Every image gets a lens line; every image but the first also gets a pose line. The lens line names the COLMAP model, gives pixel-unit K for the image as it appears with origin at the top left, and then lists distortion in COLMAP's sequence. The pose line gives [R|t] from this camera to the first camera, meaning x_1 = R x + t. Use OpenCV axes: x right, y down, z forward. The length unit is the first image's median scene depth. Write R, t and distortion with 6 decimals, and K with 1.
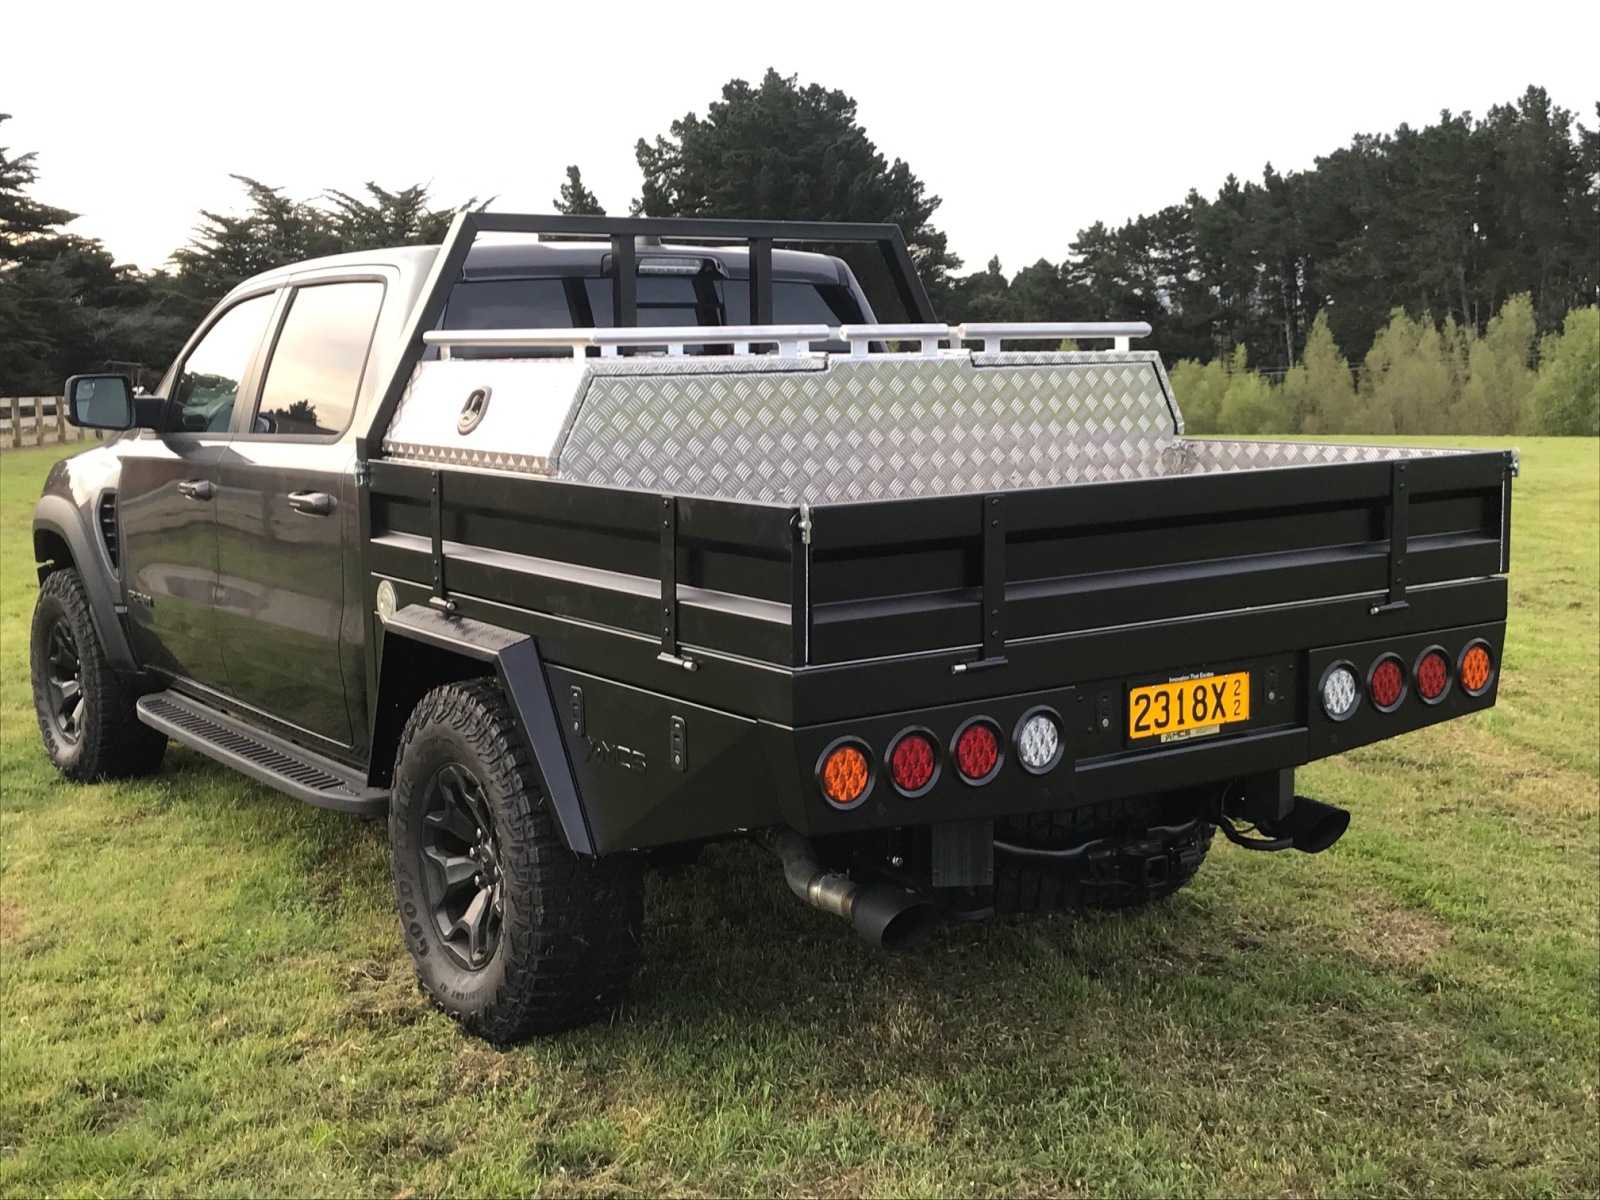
lens RADIAL K [[1933.5, 0, 800.0], [0, 1933.5, 600.0], [0, 0, 1]] dist [0.077862, -0.025965]
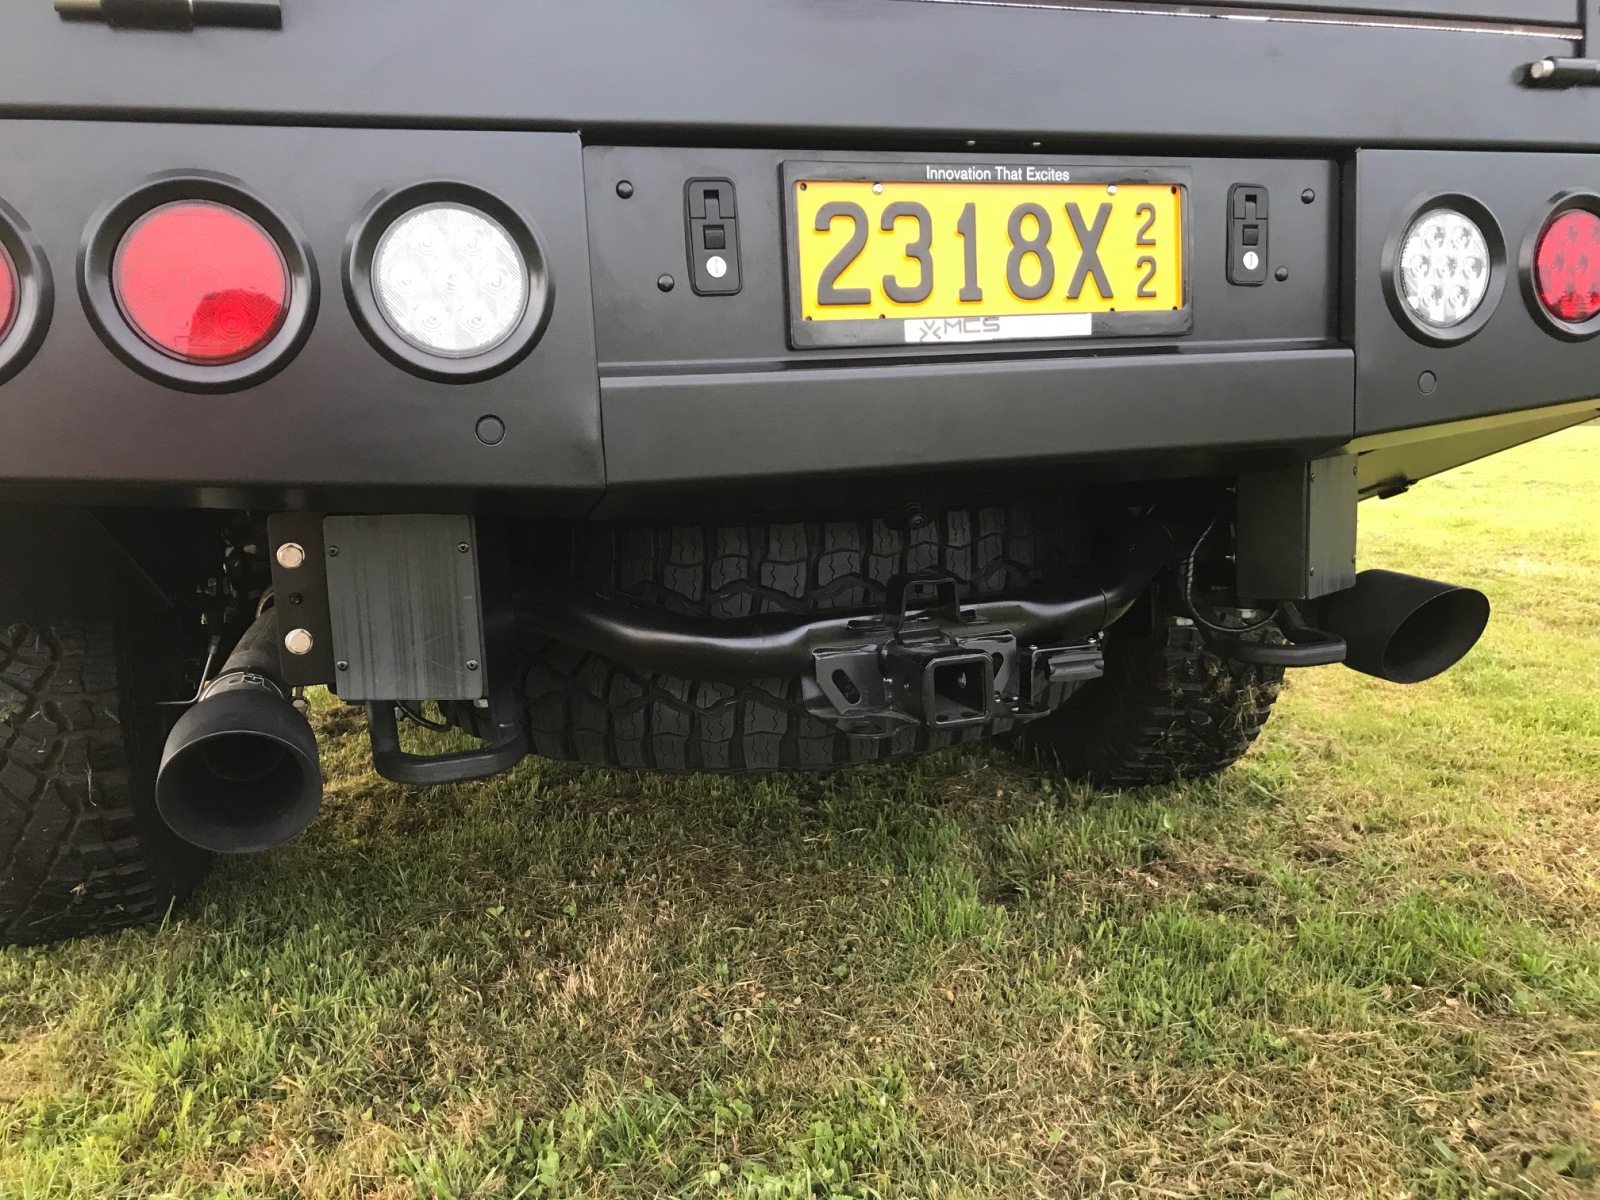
lens RADIAL K [[1296.2, 0, 800.0], [0, 1296.2, 600.0], [0, 0, 1]] dist [0.002113, 0.046273]
pose [[0.965700, 0.008677, -0.259515, 0.197544], [-0.003743, 0.999803, 0.019499, 0.101237], [0.259633, -0.017859, 0.965542, 0.634037]]
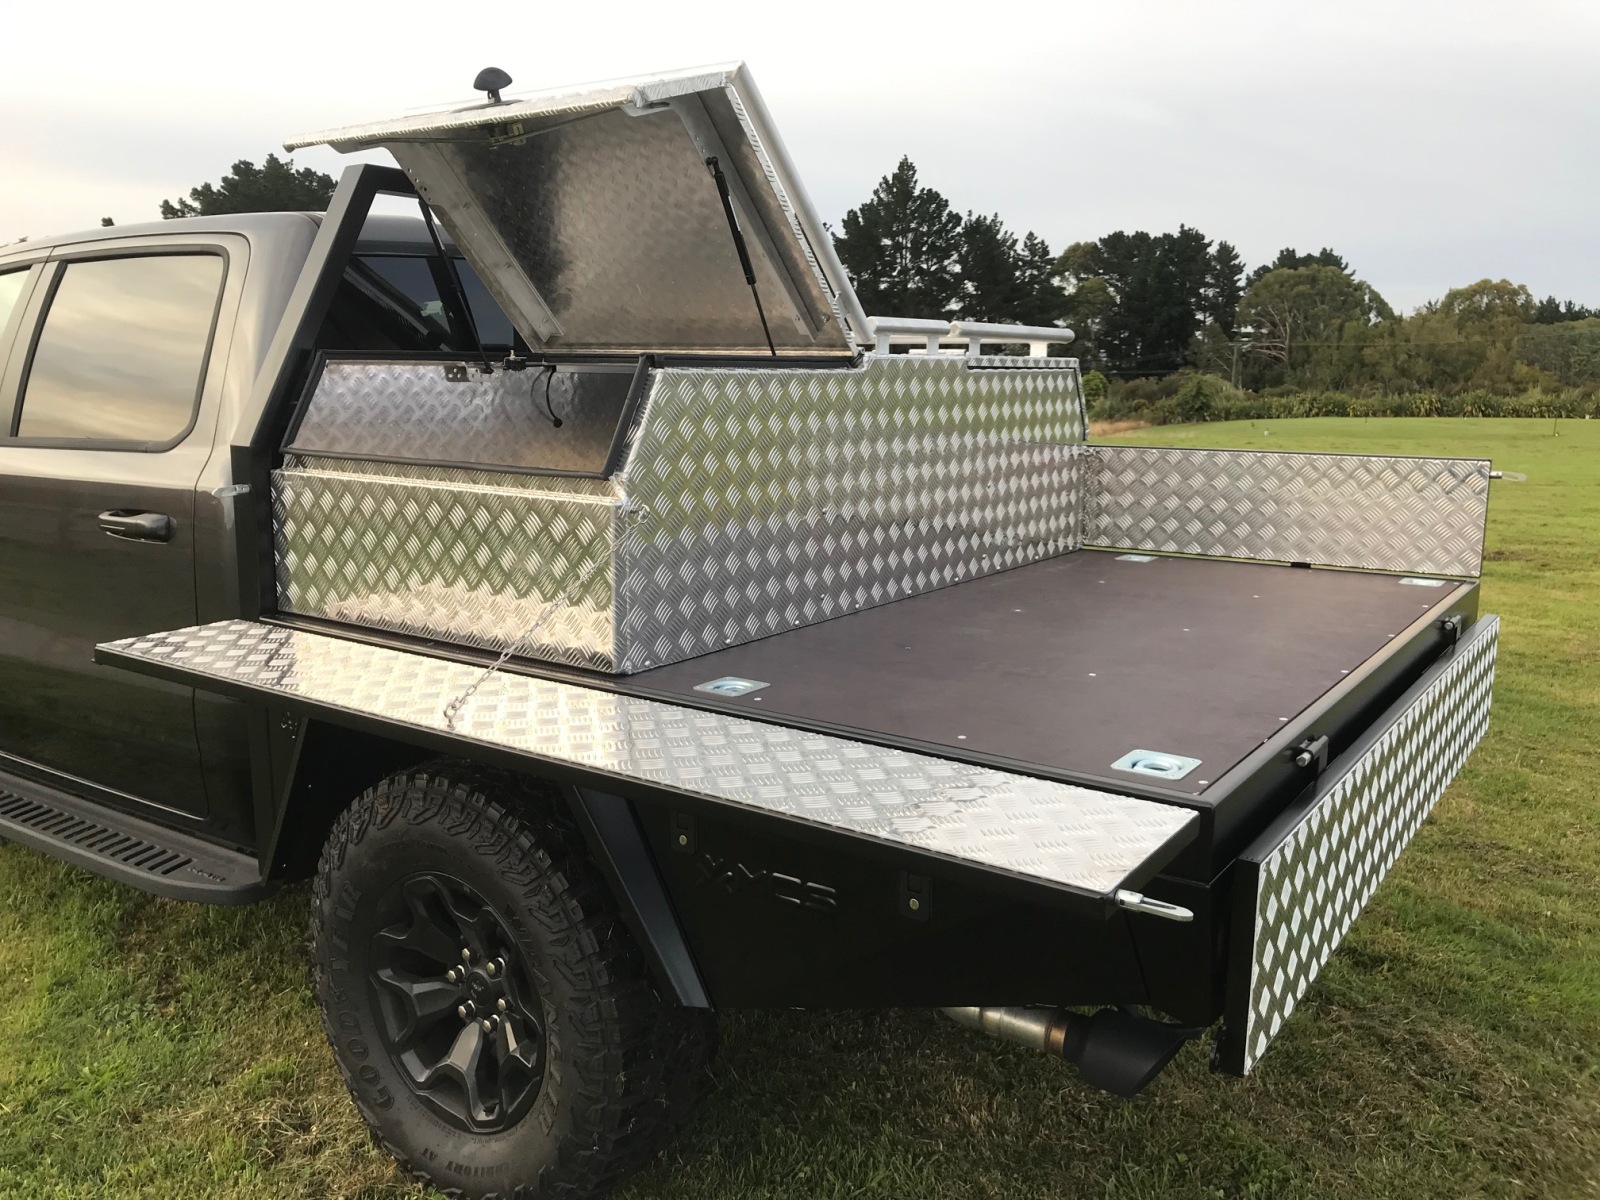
lens RADIAL K [[1322.3, 0, 800.0], [0, 1322.3, 600.0], [0, 0, 1]] dist [-0.030369, 0.097510]
pose [[0.935670, -0.042205, 0.350343, -0.216949], [0.027089, 0.998483, 0.047936, -0.044034], [-0.351835, -0.035362, 0.935394, 0.451224]]
